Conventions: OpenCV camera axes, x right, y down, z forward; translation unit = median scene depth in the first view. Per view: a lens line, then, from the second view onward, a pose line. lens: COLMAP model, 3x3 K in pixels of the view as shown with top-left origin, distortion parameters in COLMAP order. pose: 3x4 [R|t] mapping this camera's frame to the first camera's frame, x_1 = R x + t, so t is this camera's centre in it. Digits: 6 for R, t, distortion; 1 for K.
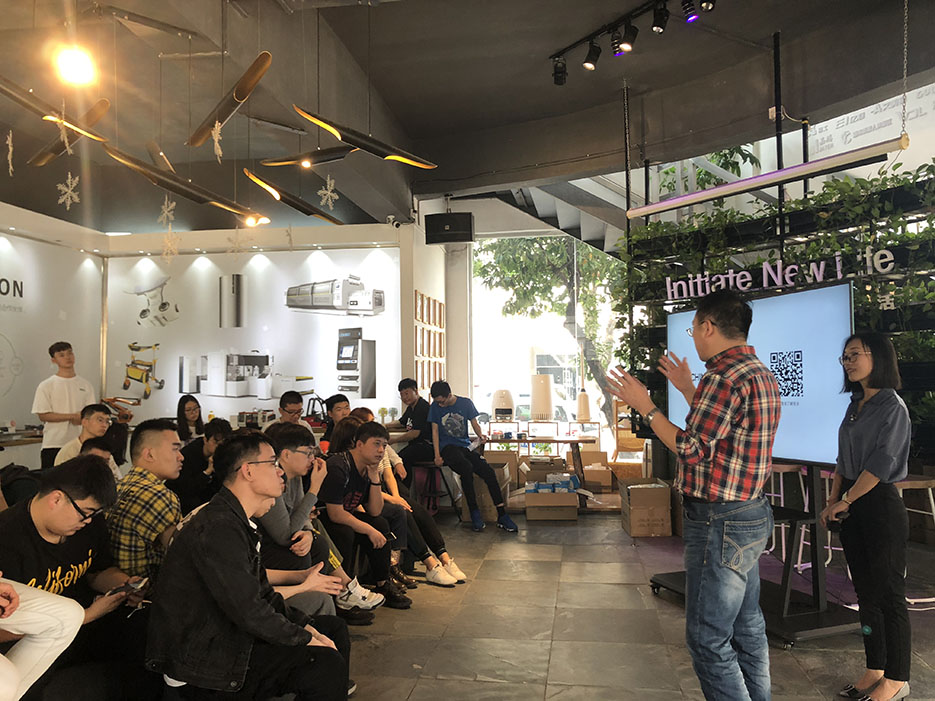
lens RADIAL K [[745.2, 0, 483.9], [0, 745.2, 349.8], [0, 0, 1]] dist [0.093126, -0.177526]
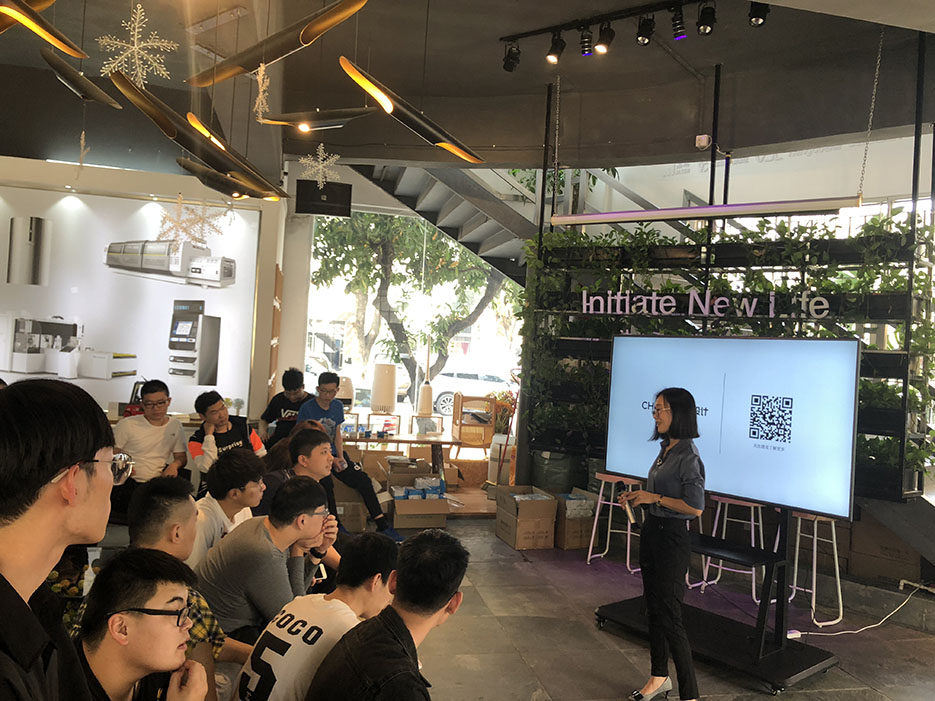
lens RADIAL K [[745.2, 0, 483.9], [0, 745.2, 349.8], [0, 0, 1]] dist [0.093126, -0.177526]
pose [[0.934381, 0.070736, 0.349184, -0.161894], [-0.087317, 0.995668, 0.031953, -0.029495], [-0.345411, -0.060346, 0.936509, 0.095196]]
